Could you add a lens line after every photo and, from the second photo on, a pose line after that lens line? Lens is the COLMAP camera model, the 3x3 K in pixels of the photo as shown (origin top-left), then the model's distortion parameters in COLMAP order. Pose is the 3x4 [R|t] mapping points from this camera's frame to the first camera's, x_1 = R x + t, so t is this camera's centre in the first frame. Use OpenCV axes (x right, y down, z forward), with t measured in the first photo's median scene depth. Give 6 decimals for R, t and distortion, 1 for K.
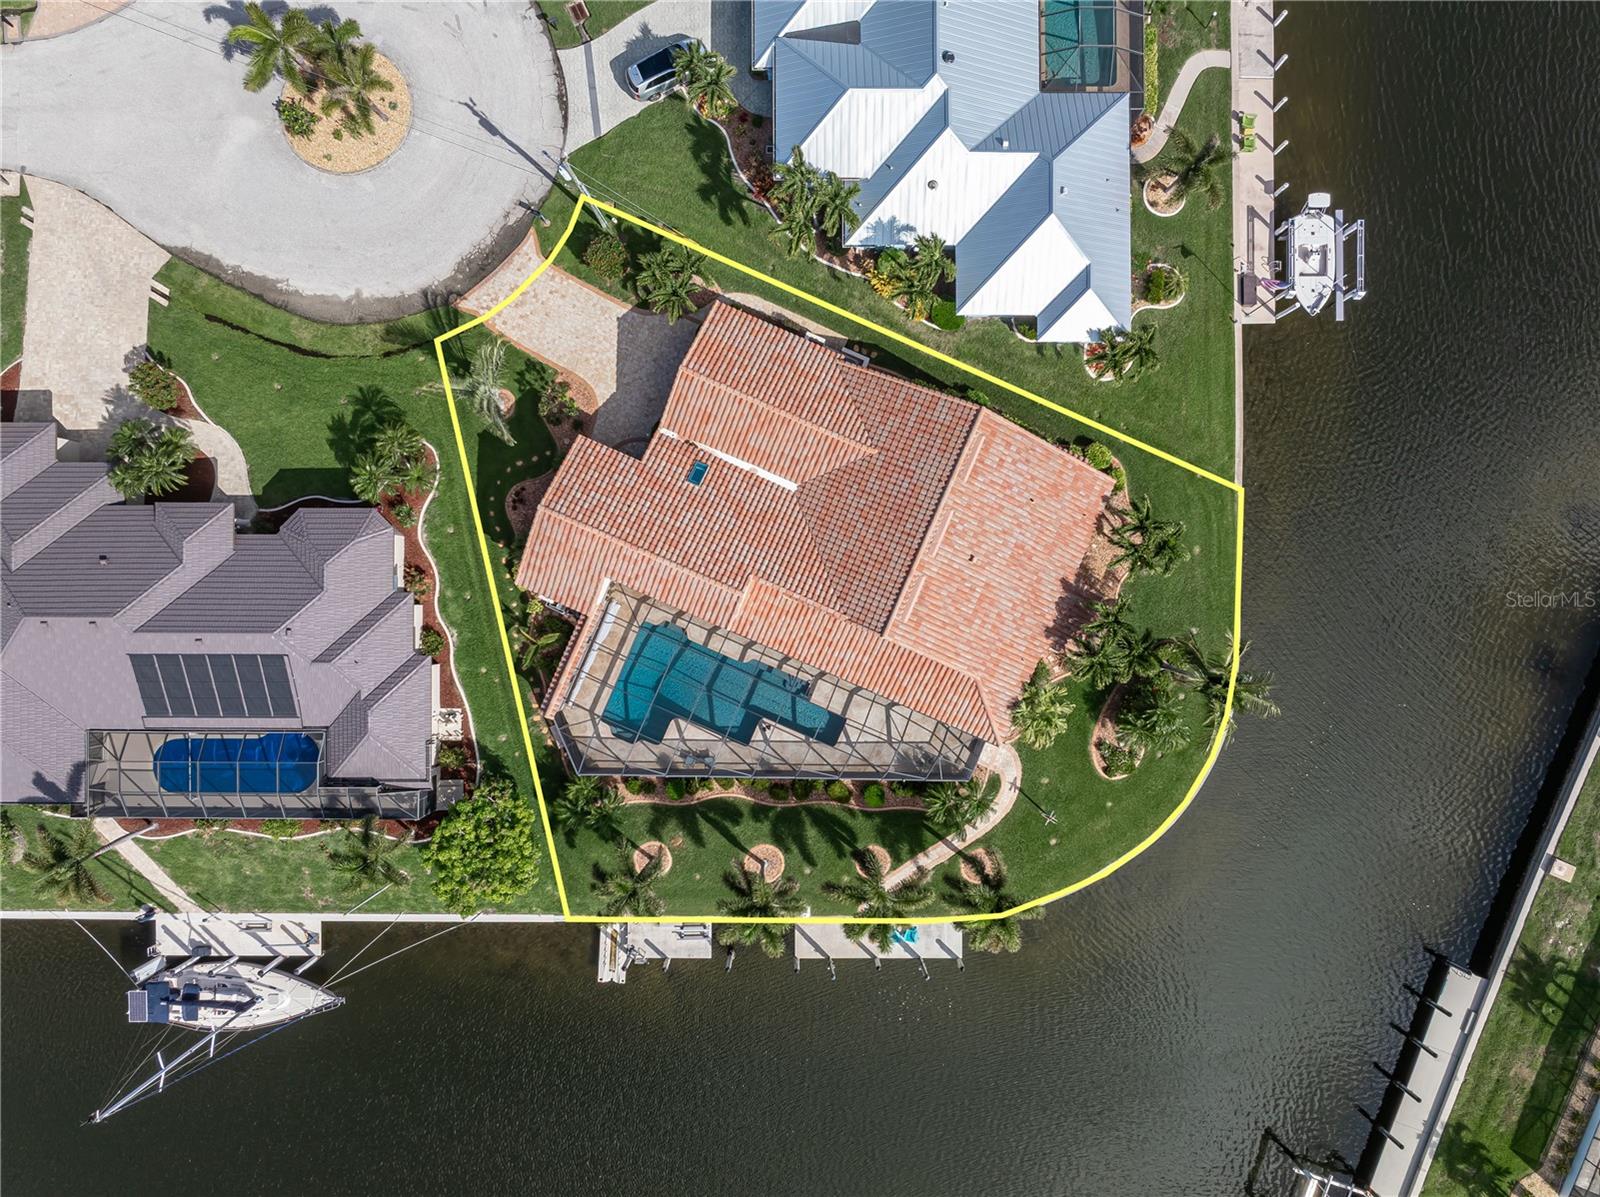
lens RADIAL K [[1118.9, 0, 800.0], [0, 1118.9, 598.5], [0, 0, 1]] dist [-0.021283, 0.006395]
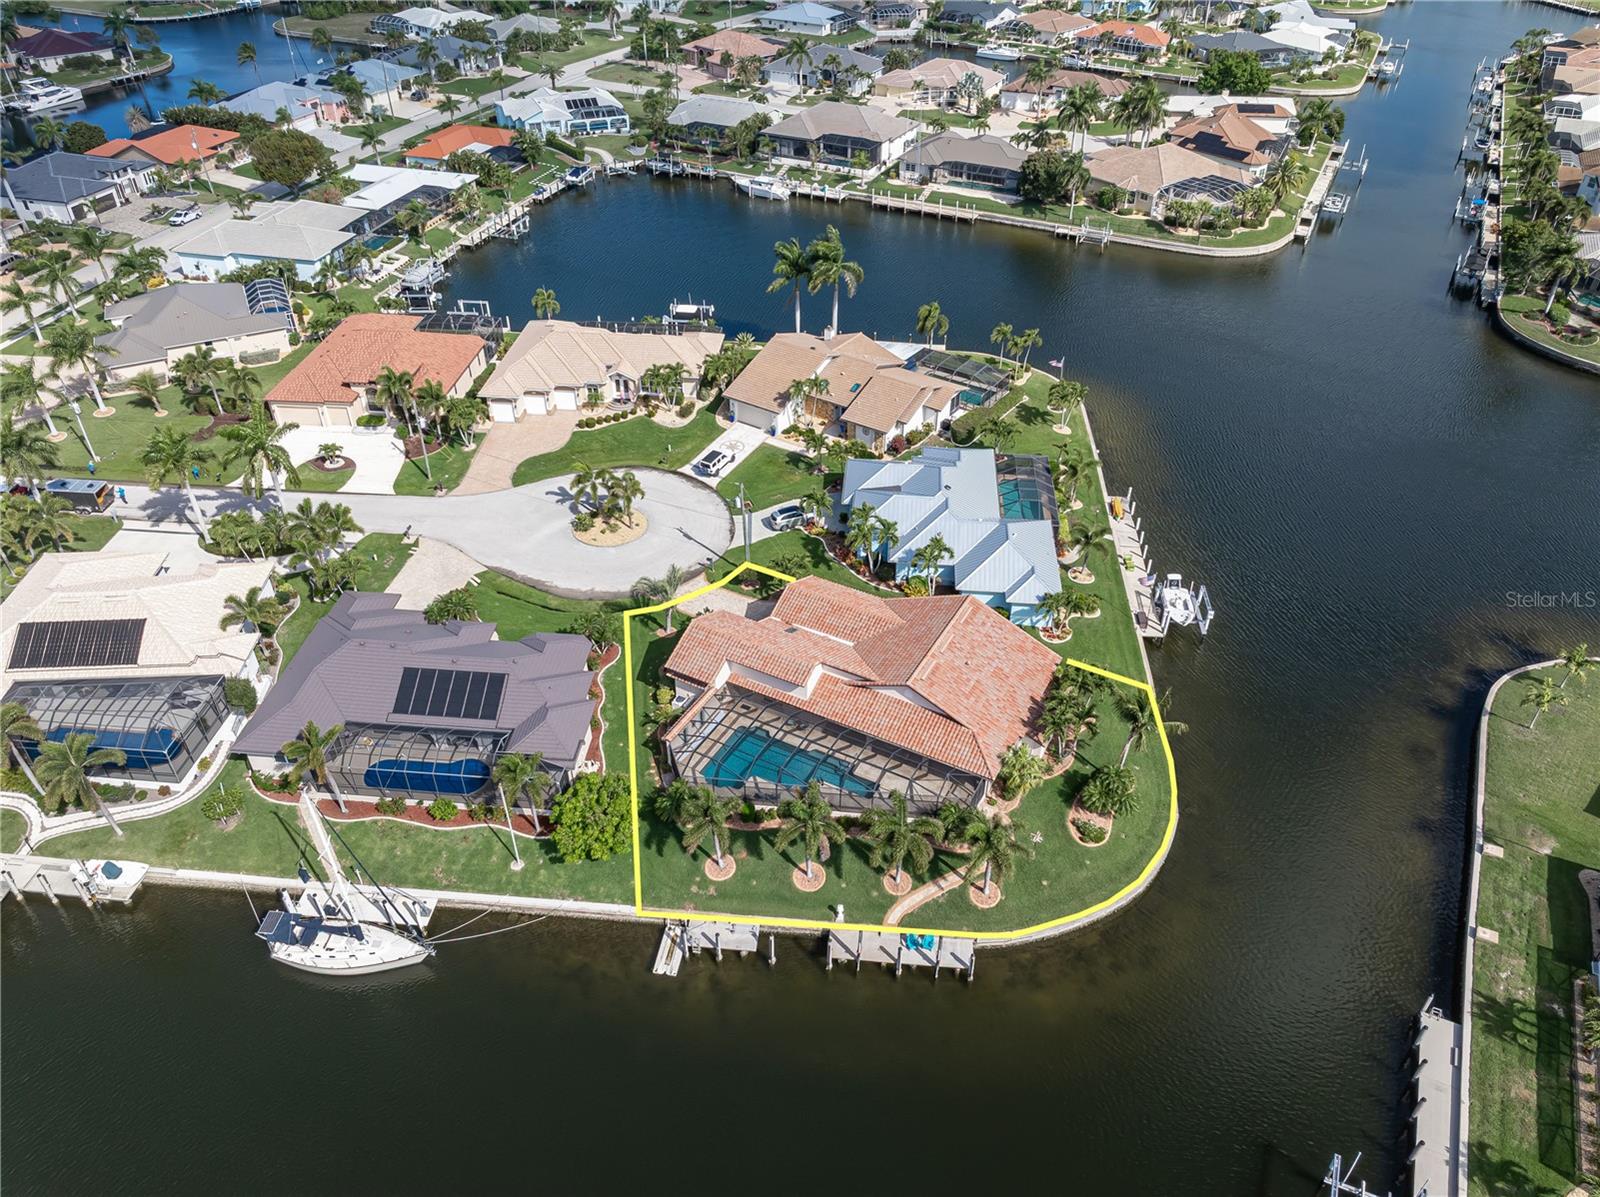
lens RADIAL K [[1125.8, 0, 805.2], [0, 1125.8, 597.3], [0, 0, 1]] dist [-0.027736, 0.012786]
pose [[0.996116, 0.054572, -0.069101, 0.032077], [-0.088033, 0.601320, -0.794144, 1.029513], [-0.001787, 0.797143, 0.603788, 0.005570]]
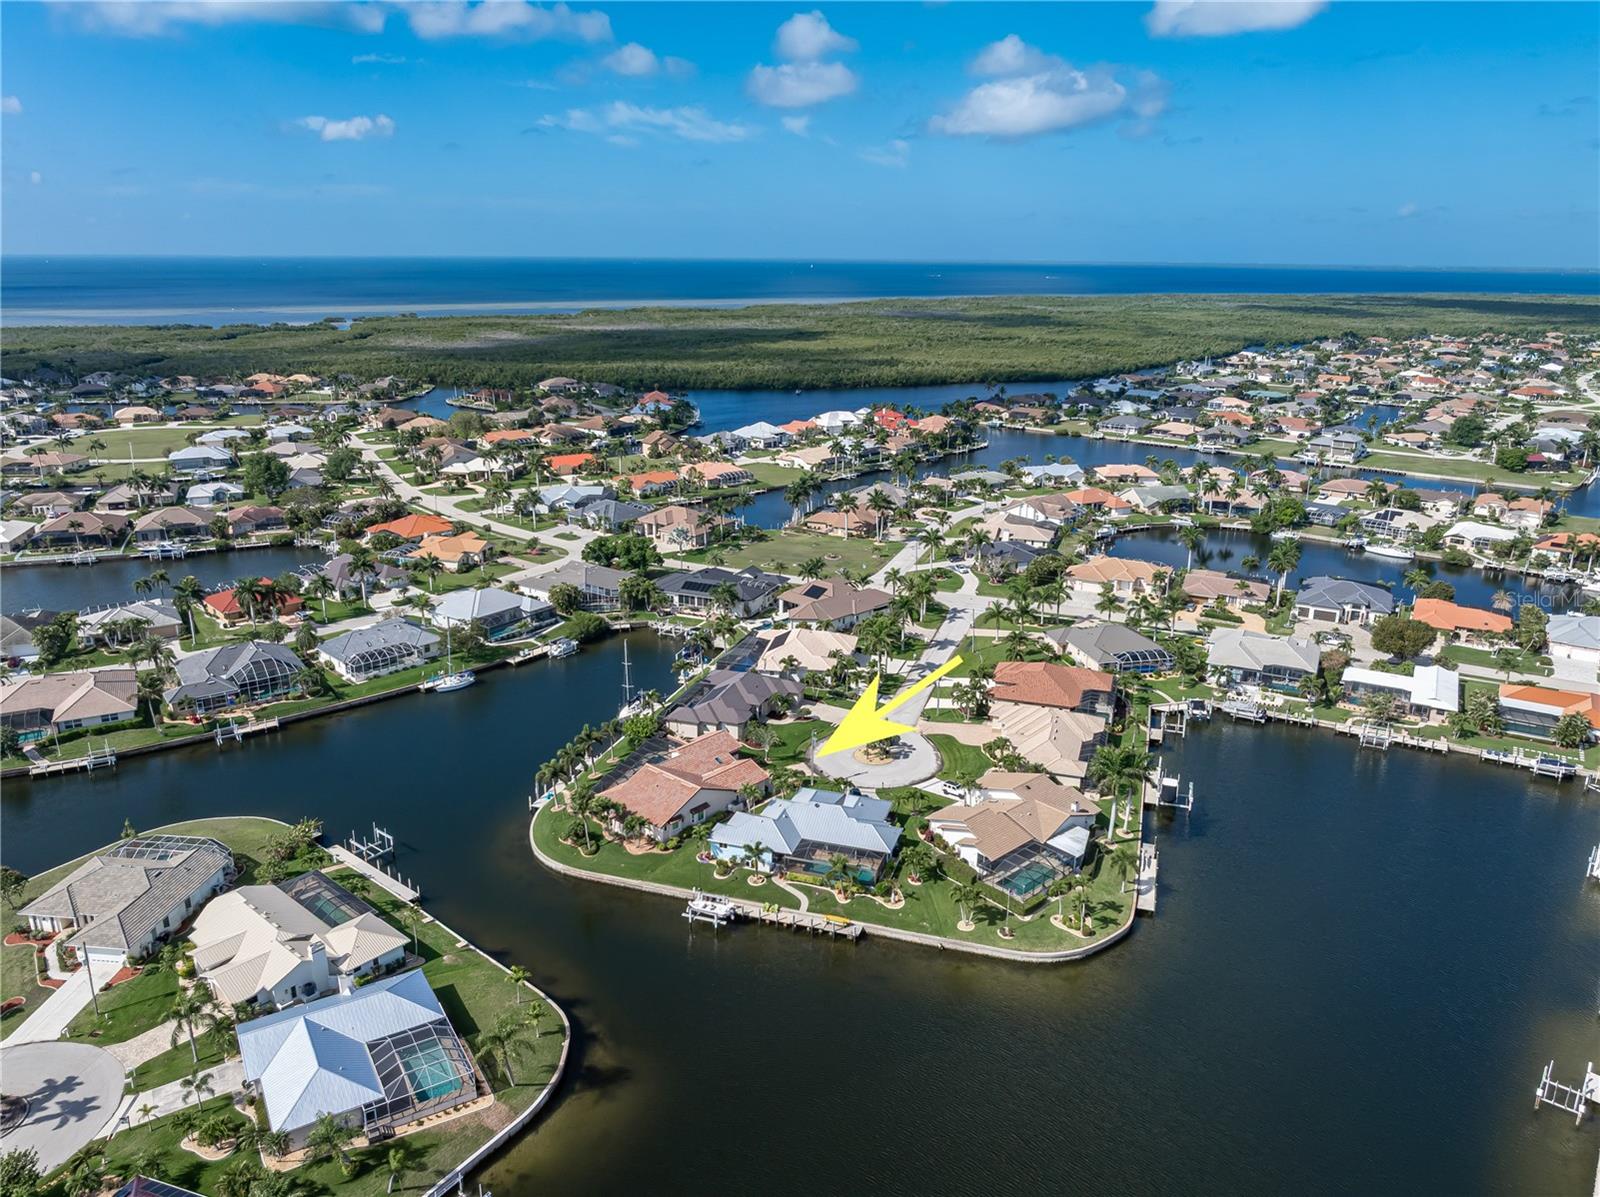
lens RADIAL K [[1125.8, 0, 805.2], [0, 1125.8, 597.3], [0, 0, 1]] dist [-0.027736, 0.012786]
pose [[-0.307618, 0.274833, -0.910954, 2.417595], [-0.951506, -0.091512, 0.293703, -1.150402], [-0.002644, 0.957127, 0.289657, -0.342133]]
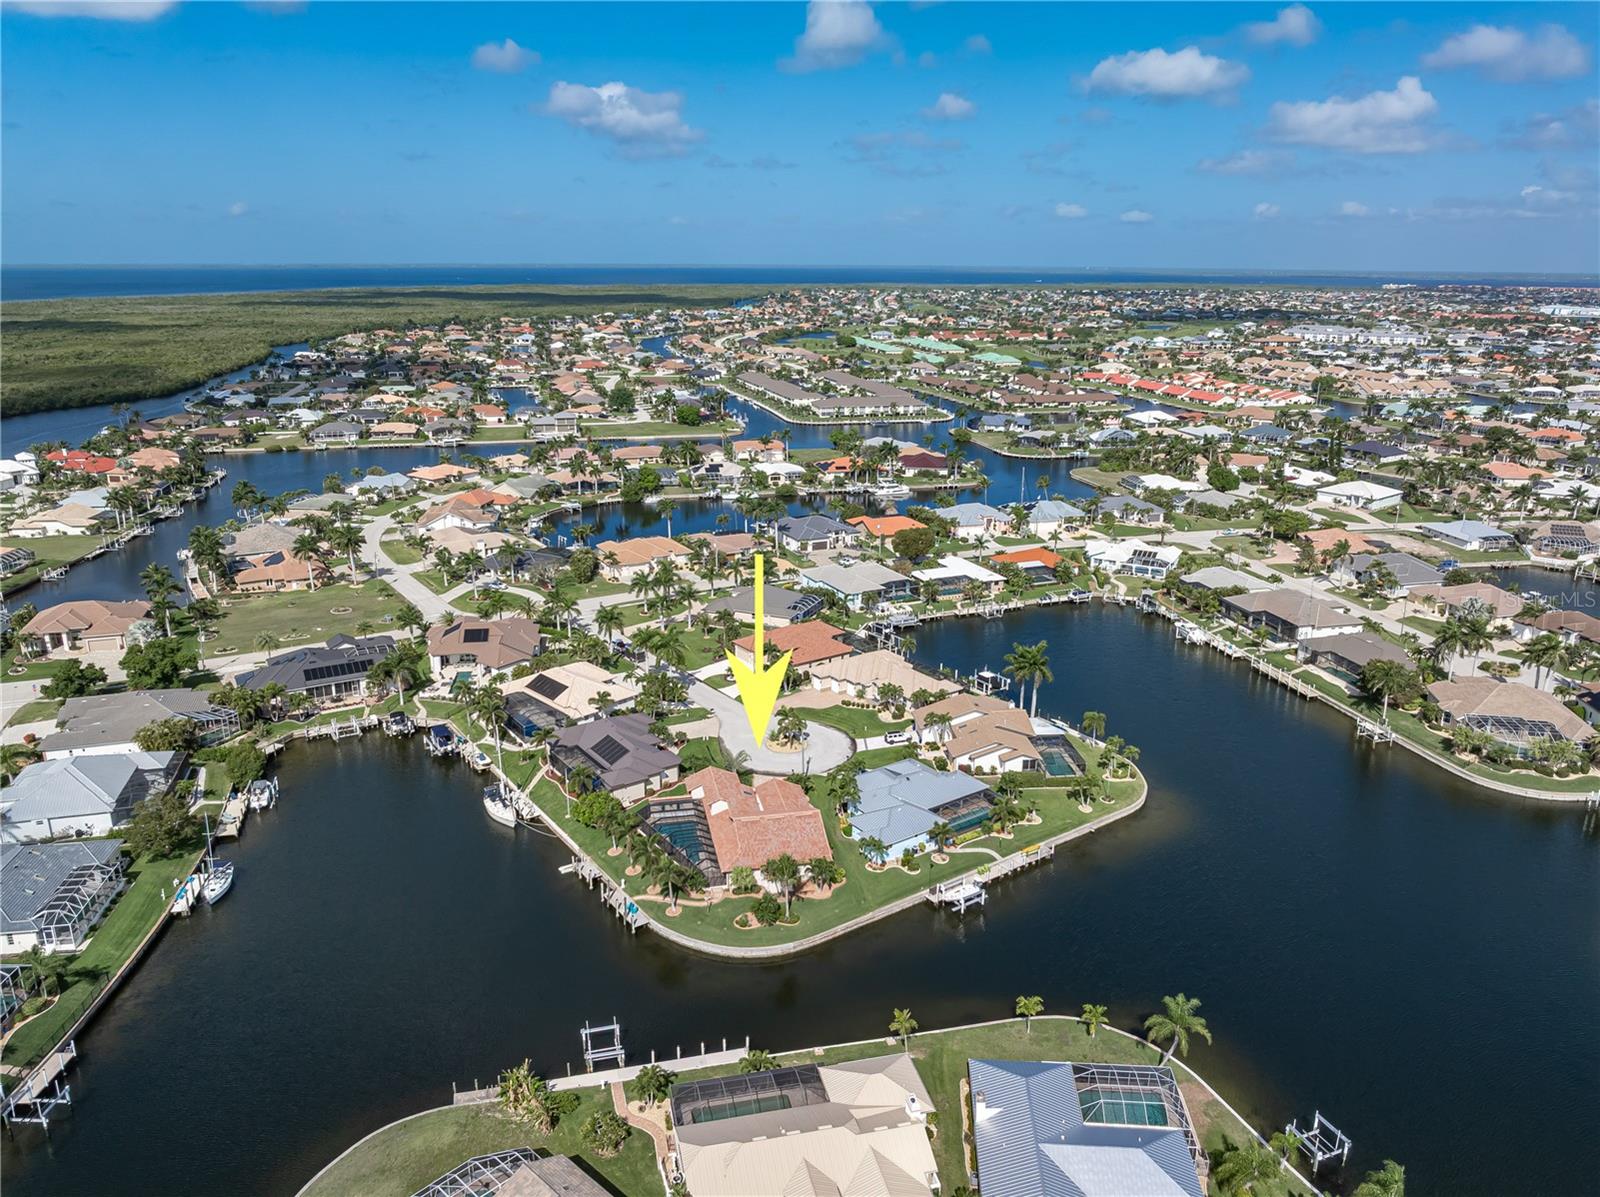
lens RADIAL K [[1132.2, 0, 806.1], [0, 1132.2, 572.1], [0, 0, 1]] dist [-0.020682, -0.002627]
pose [[0.581461, 0.218070, -0.783804, 2.035910], [-0.813574, 0.155209, -0.560364, 1.236582], [-0.000545, 0.963512, 0.267664, -0.329928]]
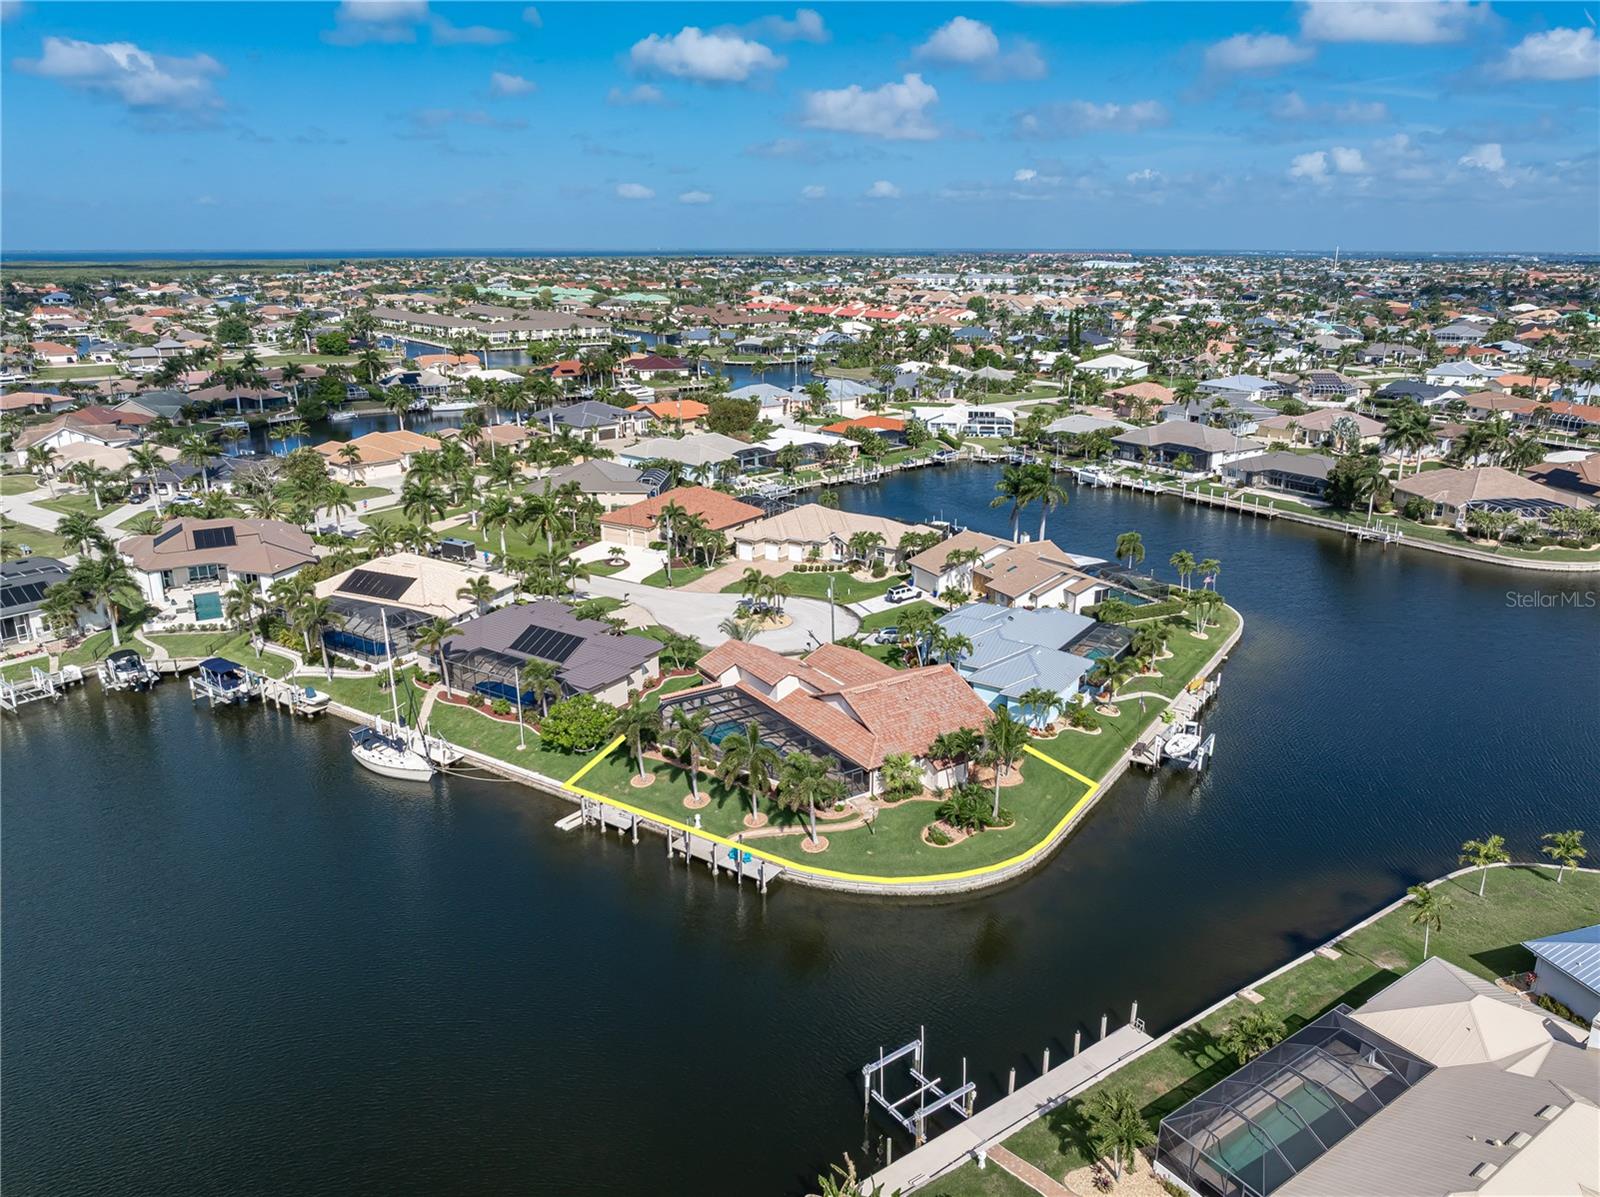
lens RADIAL K [[1125.8, 0, 805.2], [0, 1125.8, 597.3], [0, 0, 1]] dist [-0.027736, 0.012786]
pose [[0.832886, 0.164613, -0.528396, 0.843077], [-0.553434, 0.253601, -0.793346, 1.284084], [0.003407, 0.953199, 0.302323, 0.277884]]
